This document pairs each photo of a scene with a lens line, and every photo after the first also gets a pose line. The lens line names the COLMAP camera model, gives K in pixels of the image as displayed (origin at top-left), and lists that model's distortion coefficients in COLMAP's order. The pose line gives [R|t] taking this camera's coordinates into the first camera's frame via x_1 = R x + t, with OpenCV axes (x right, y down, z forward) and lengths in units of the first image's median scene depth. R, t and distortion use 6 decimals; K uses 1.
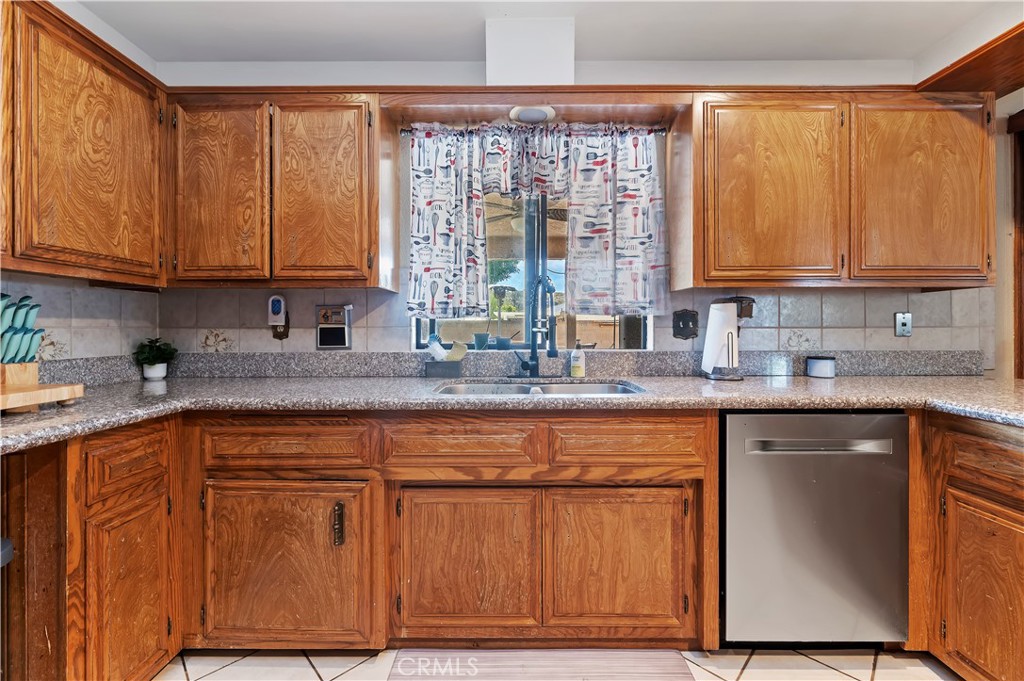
lens RADIAL K [[420.5, 0, 503.7], [0, 420.5, 329.0], [0, 0, 1]] dist [0.001869, -0.000459]
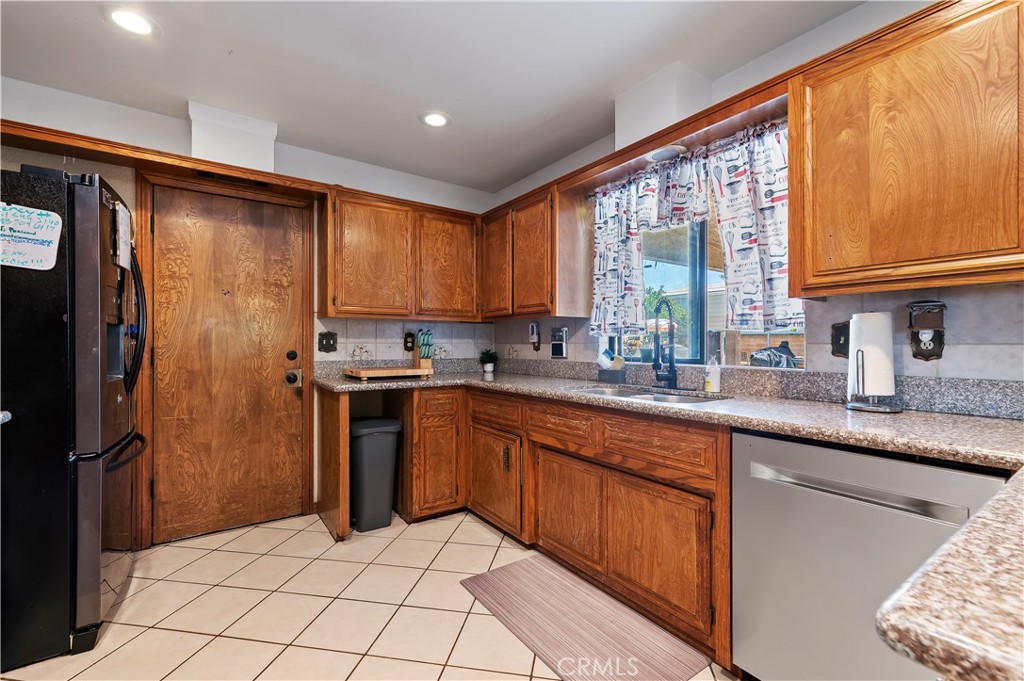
lens RADIAL K [[420.5, 0, 506.4], [0, 420.5, 345.9], [0, 0, 1]] dist [0.001869, -0.000459]
pose [[0.585831, 0.005530, -0.810414, 0.832461], [-0.001995, 0.999984, 0.005381, -0.002617], [0.810431, -0.001535, 0.585833, -0.002995]]
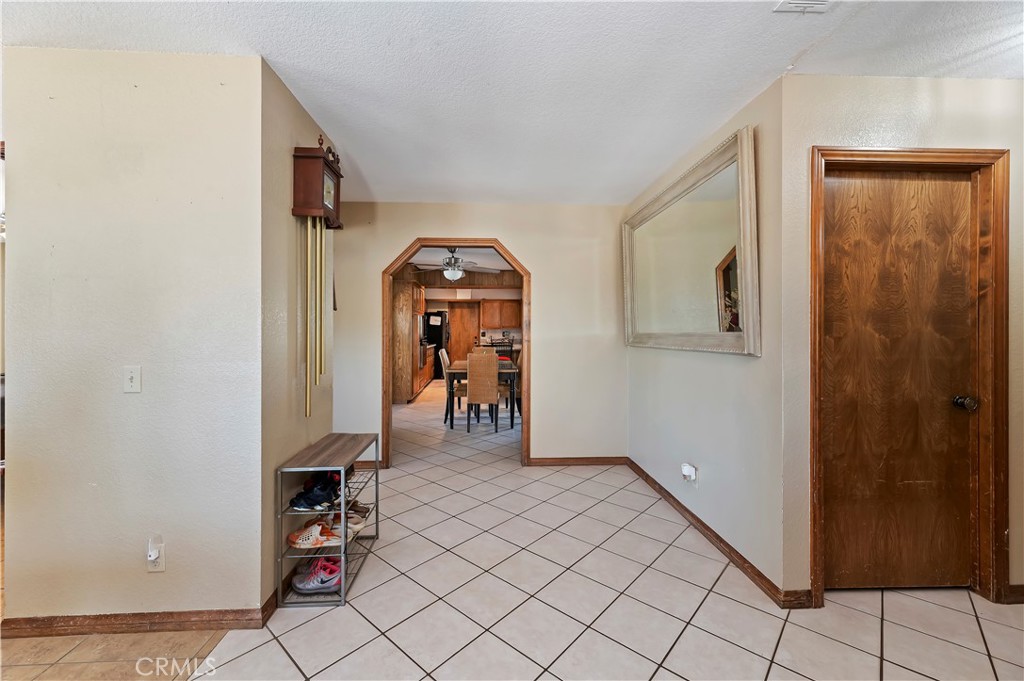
lens RADIAL K [[420.5, 0, 512.4], [0, 420.5, 334.1], [0, 0, 1]] dist [0.001869, -0.000459]
pose [[0.052612, 0.003252, -0.998610, 6.396148], [0.001236, 0.999994, 0.003321, -0.036588], [0.998614, -0.001409, 0.052608, 0.545673]]
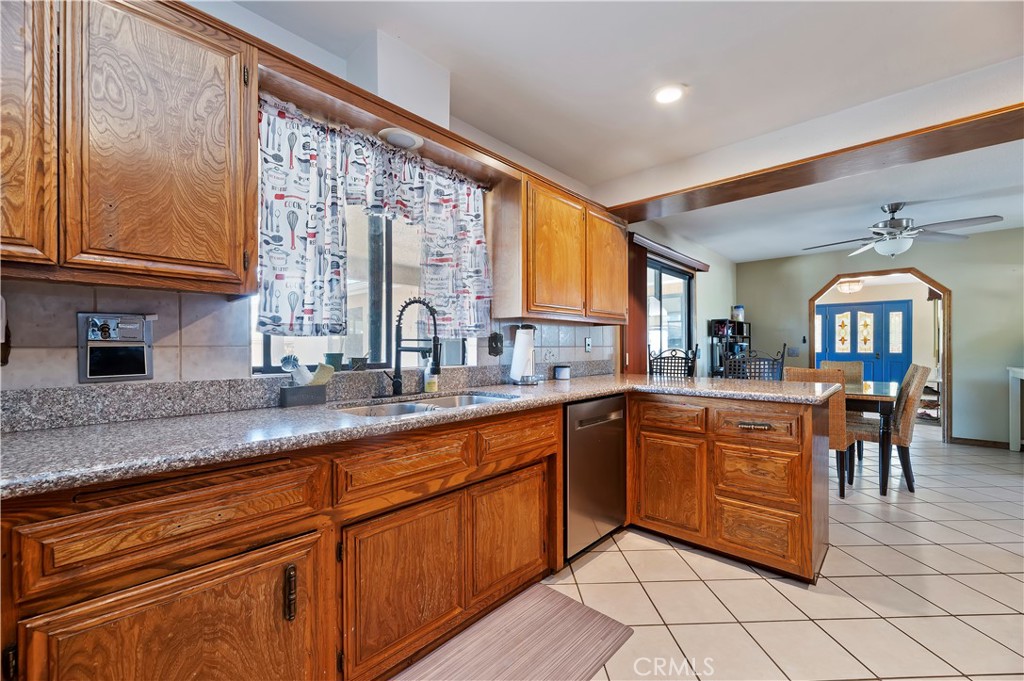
lens RADIAL K [[420.5, 0, 503.8], [0, 420.5, 349.7], [0, 0, 1]] dist [0.001869, -0.000459]
pose [[0.678164, -0.005808, 0.734888, -0.590059], [0.002996, 0.999982, 0.005138, -0.001147], [-0.734904, -0.001283, 0.678170, 0.136823]]
